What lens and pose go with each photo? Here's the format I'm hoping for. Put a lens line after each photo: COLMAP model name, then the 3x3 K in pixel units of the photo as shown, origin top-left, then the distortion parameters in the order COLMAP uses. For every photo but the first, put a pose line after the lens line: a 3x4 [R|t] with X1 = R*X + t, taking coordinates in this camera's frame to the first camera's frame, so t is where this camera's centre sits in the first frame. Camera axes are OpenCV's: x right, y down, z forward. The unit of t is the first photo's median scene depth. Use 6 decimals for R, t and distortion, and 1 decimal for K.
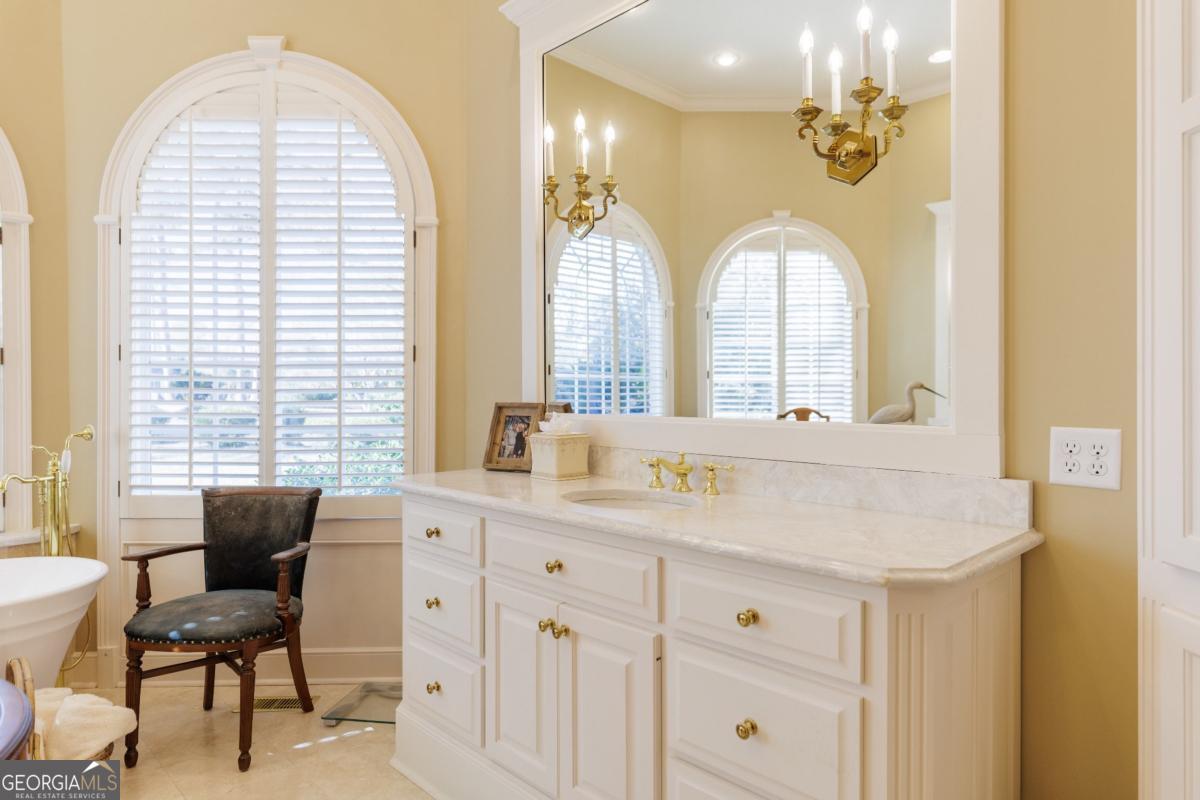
lens RADIAL K [[718.4, 0, 601.6], [0, 718.4, 397.6], [0, 0, 1]] dist [0.003732, 0.000157]
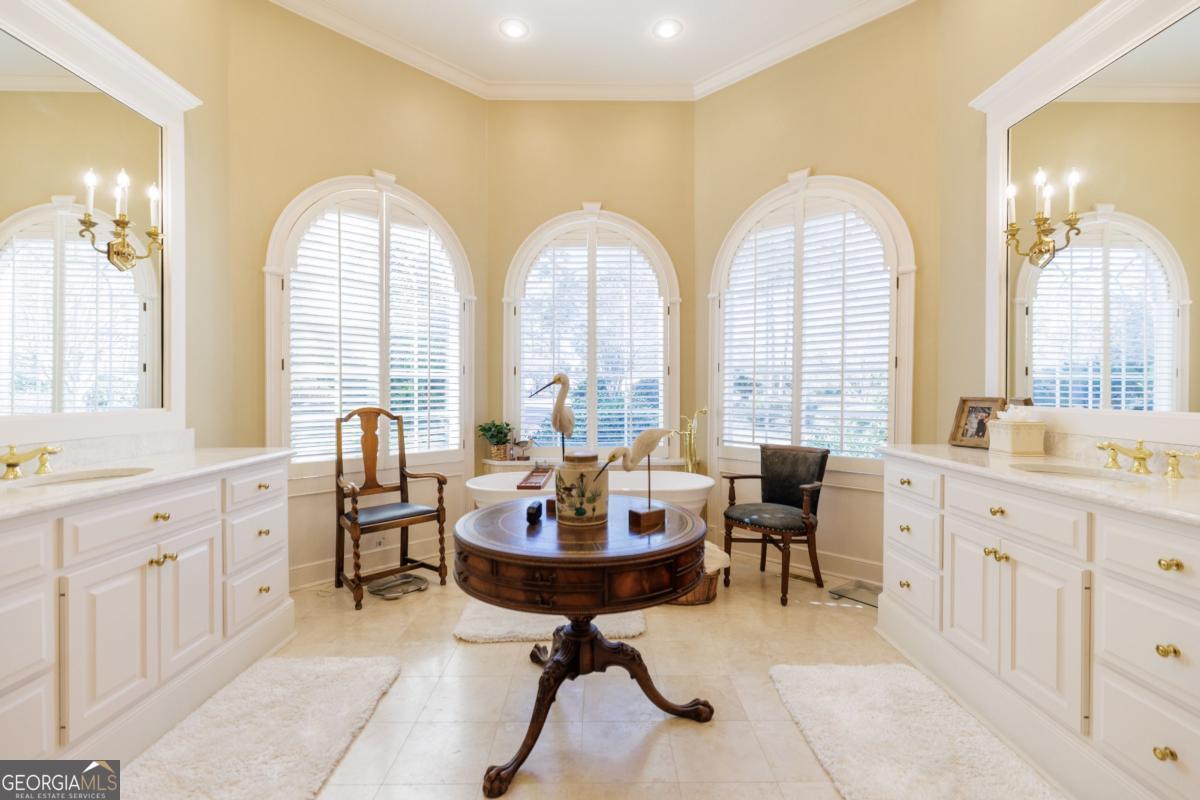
lens RADIAL K [[530.3, 0, 601.0], [0, 530.3, 394.5], [0, 0, 1]] dist [0.004258, -0.000268]
pose [[0.713976, 0.009996, -0.700099, 0.072764], [-0.009552, 0.999944, 0.004536, 0.004385], [0.700105, 0.003449, 0.714031, -0.202126]]
